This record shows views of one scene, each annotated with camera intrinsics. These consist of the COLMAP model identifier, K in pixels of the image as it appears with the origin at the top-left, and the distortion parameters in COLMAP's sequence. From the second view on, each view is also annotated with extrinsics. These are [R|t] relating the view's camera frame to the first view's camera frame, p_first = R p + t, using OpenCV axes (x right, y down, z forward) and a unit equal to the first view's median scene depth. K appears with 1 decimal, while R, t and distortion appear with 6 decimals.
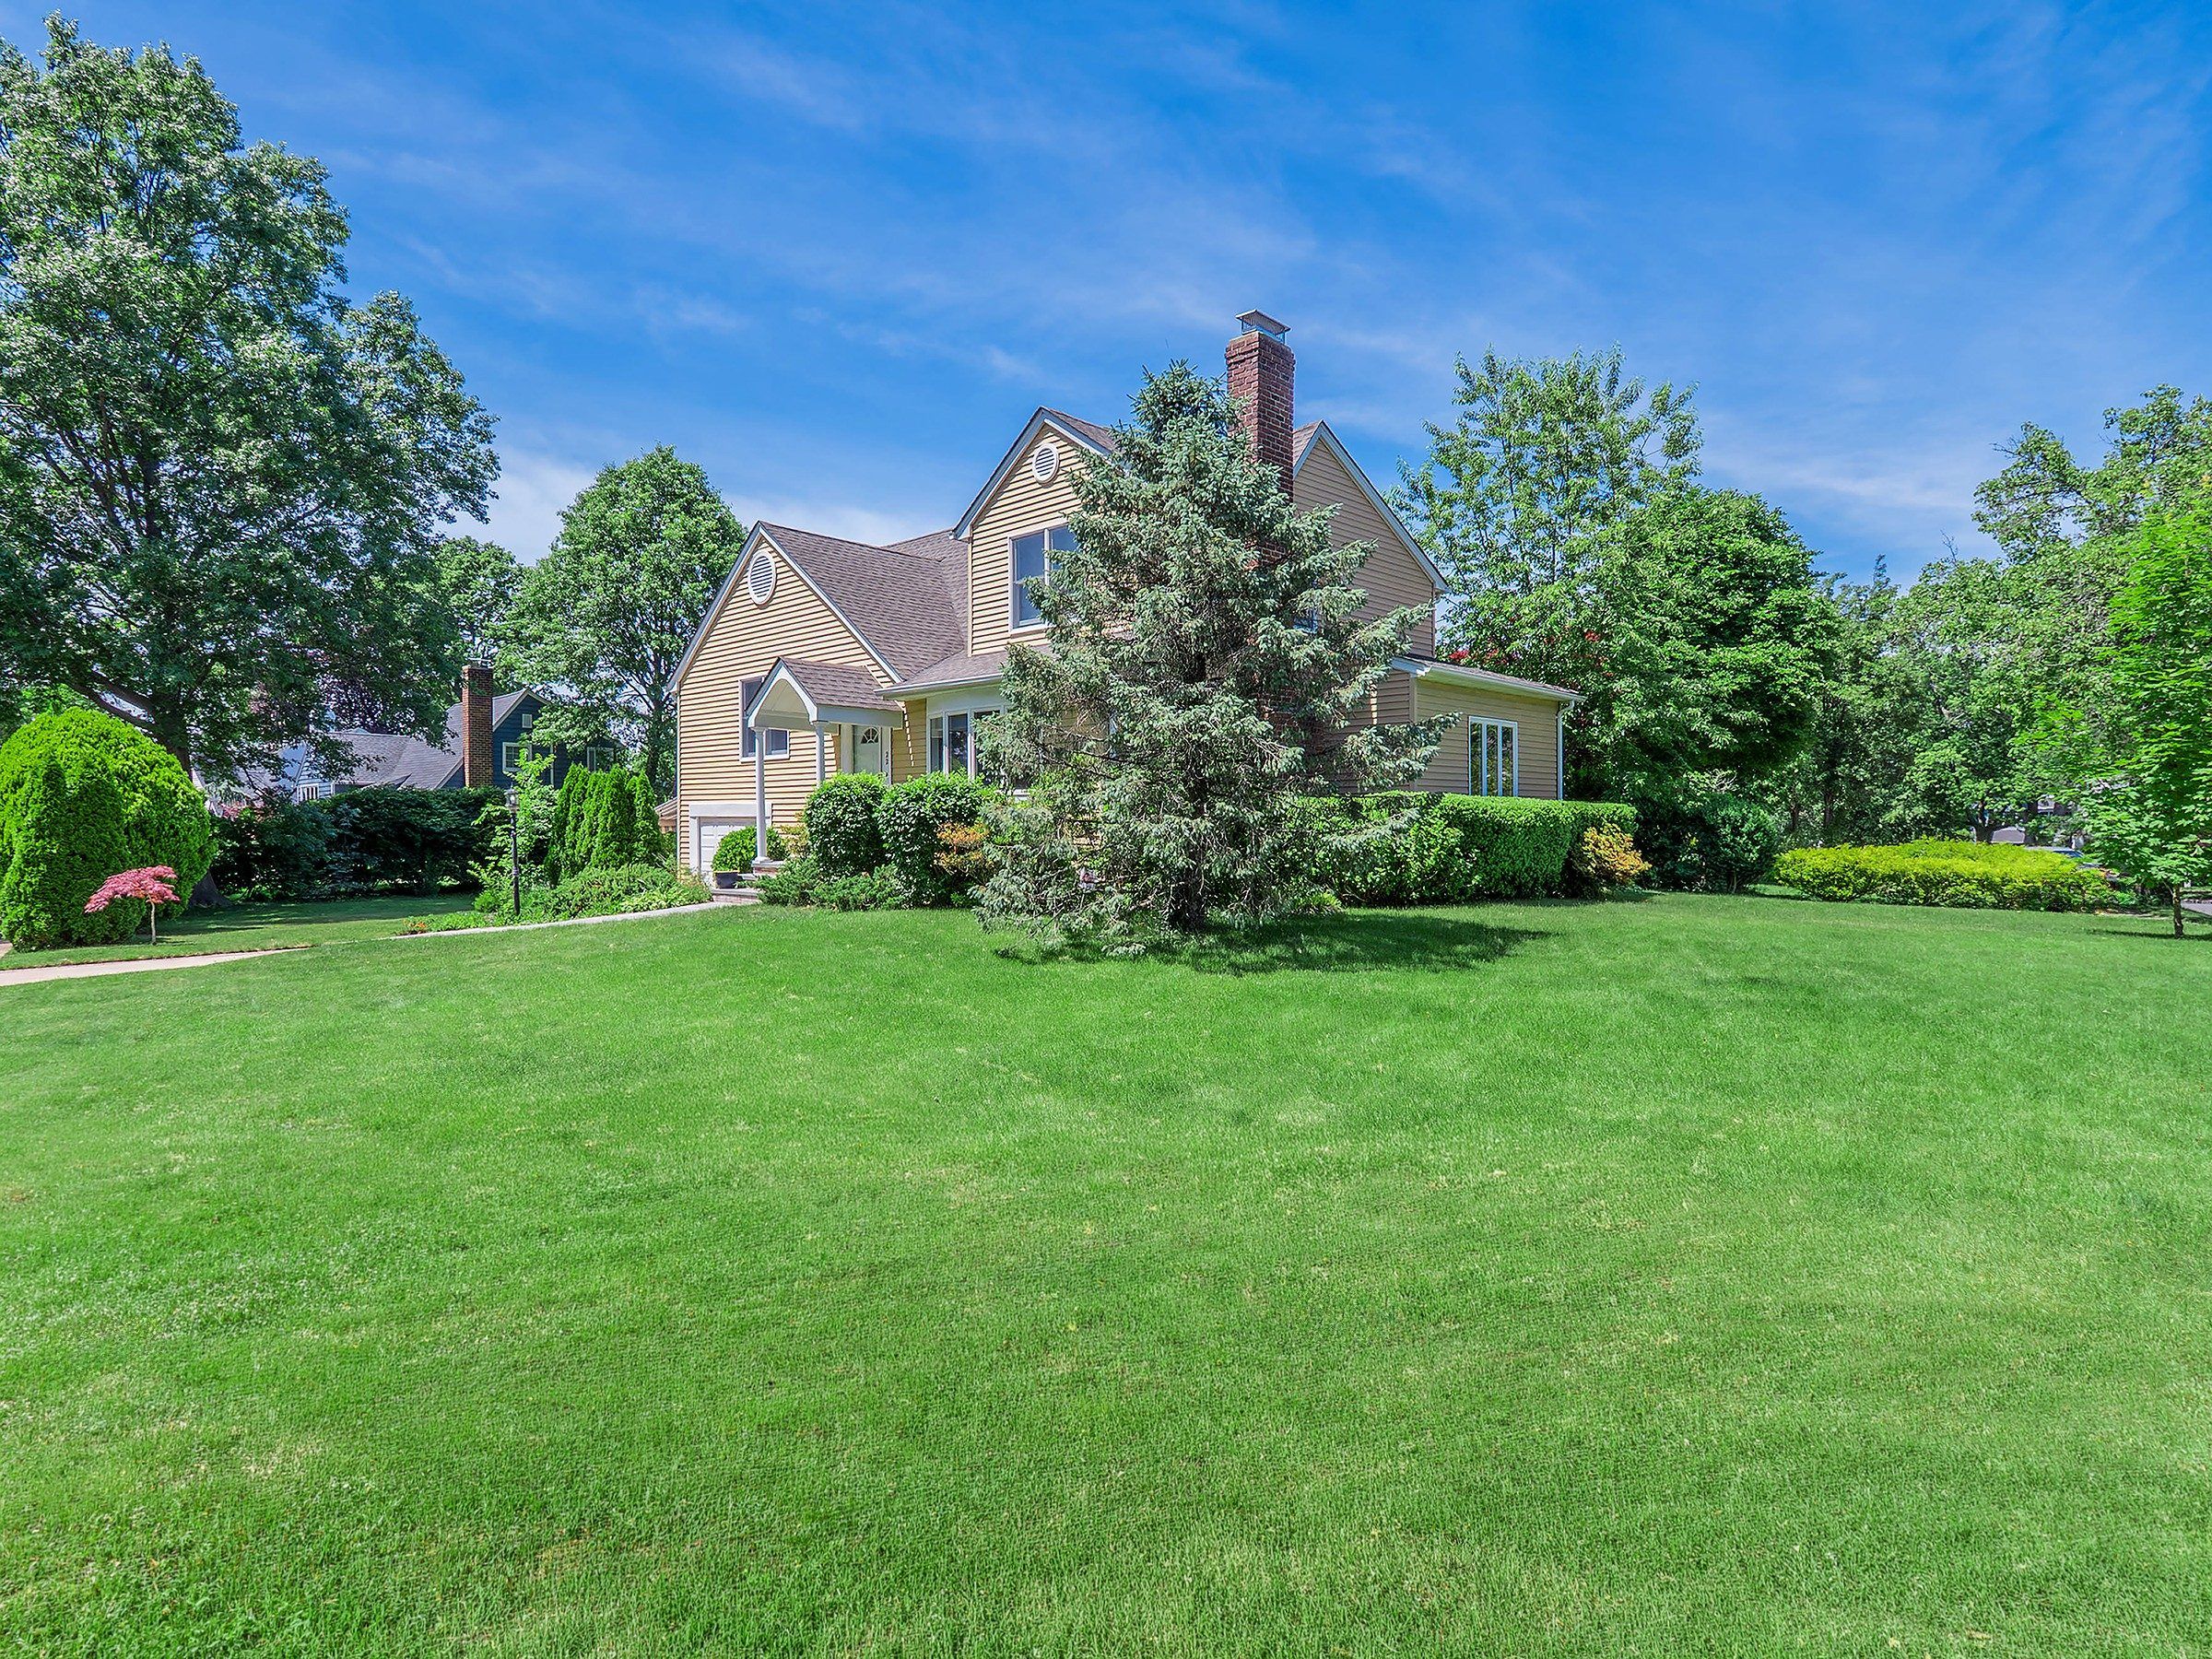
lens RADIAL K [[1085.0, 0, 1045.0], [0, 1085.0, 847.8], [0, 0, 1]] dist [-0.009610, -0.001088]
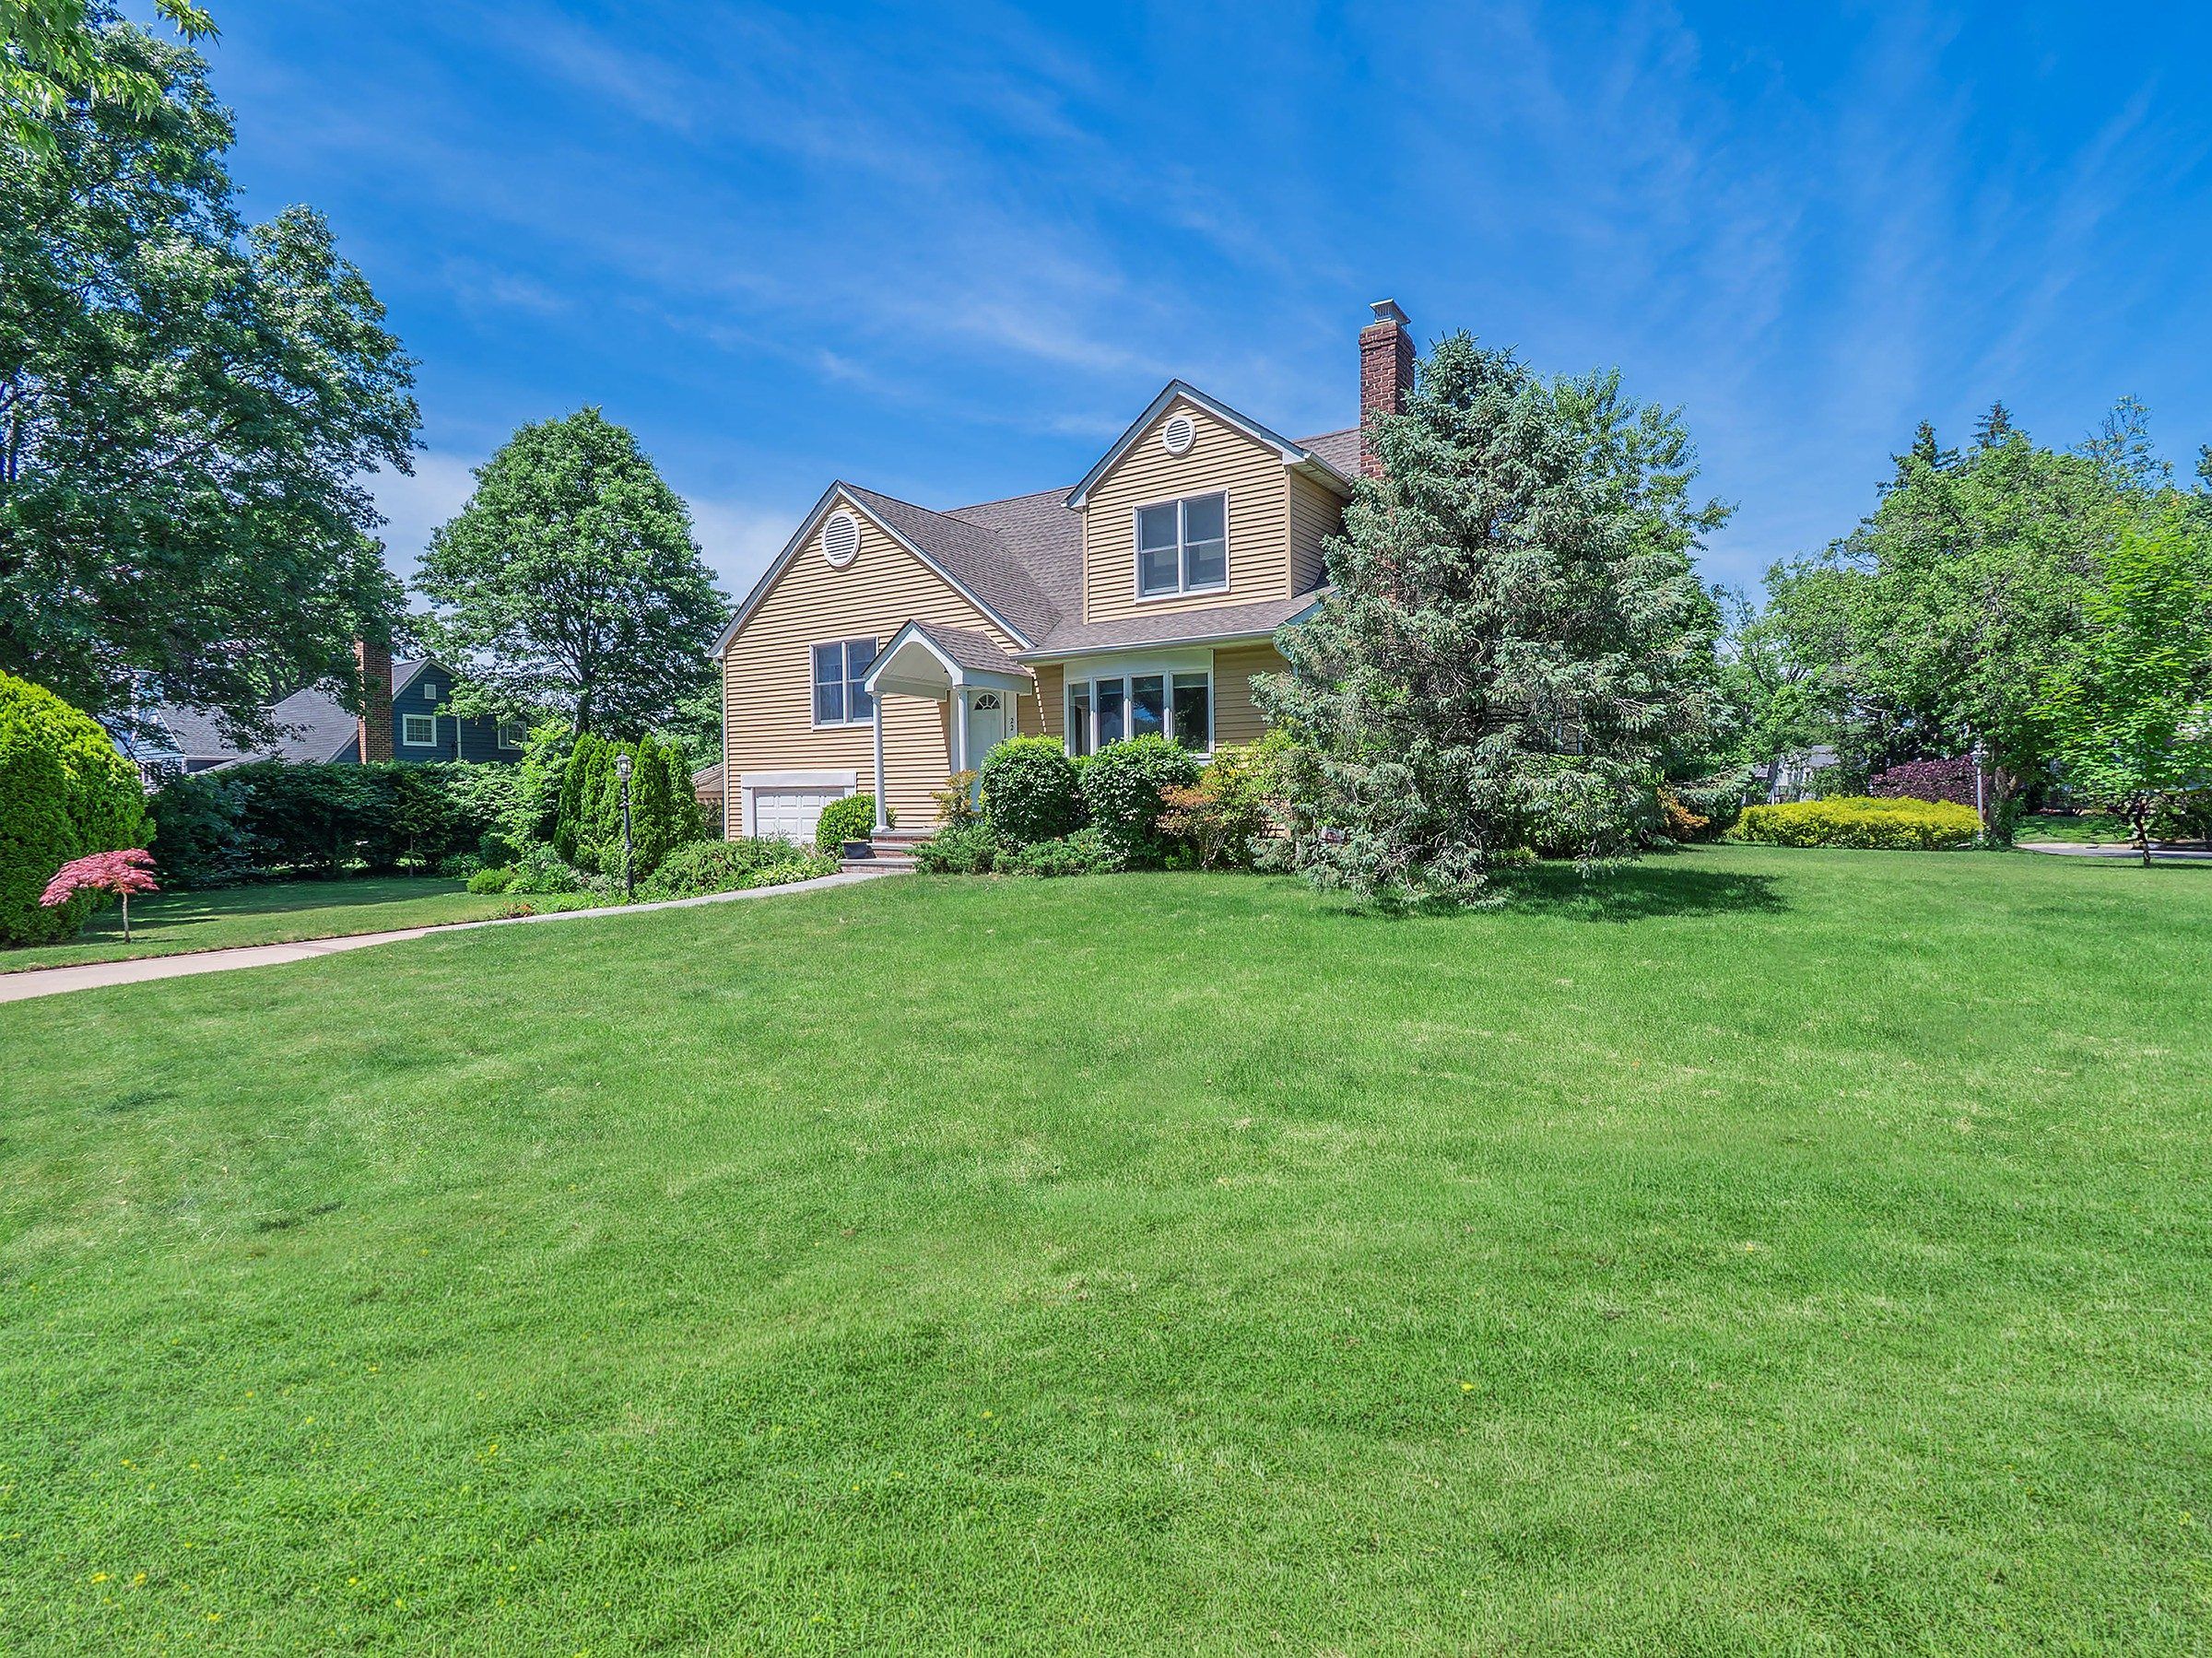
lens RADIAL K [[983.6, 0, 1099.0], [0, 983.6, 824.0], [0, 0, 1]] dist [-0.002465, -0.002352]
pose [[0.975707, -0.016543, 0.218456, -0.222557], [0.015618, 0.999860, 0.005960, 0.003906], [-0.218524, -0.002403, 0.975829, 0.087989]]
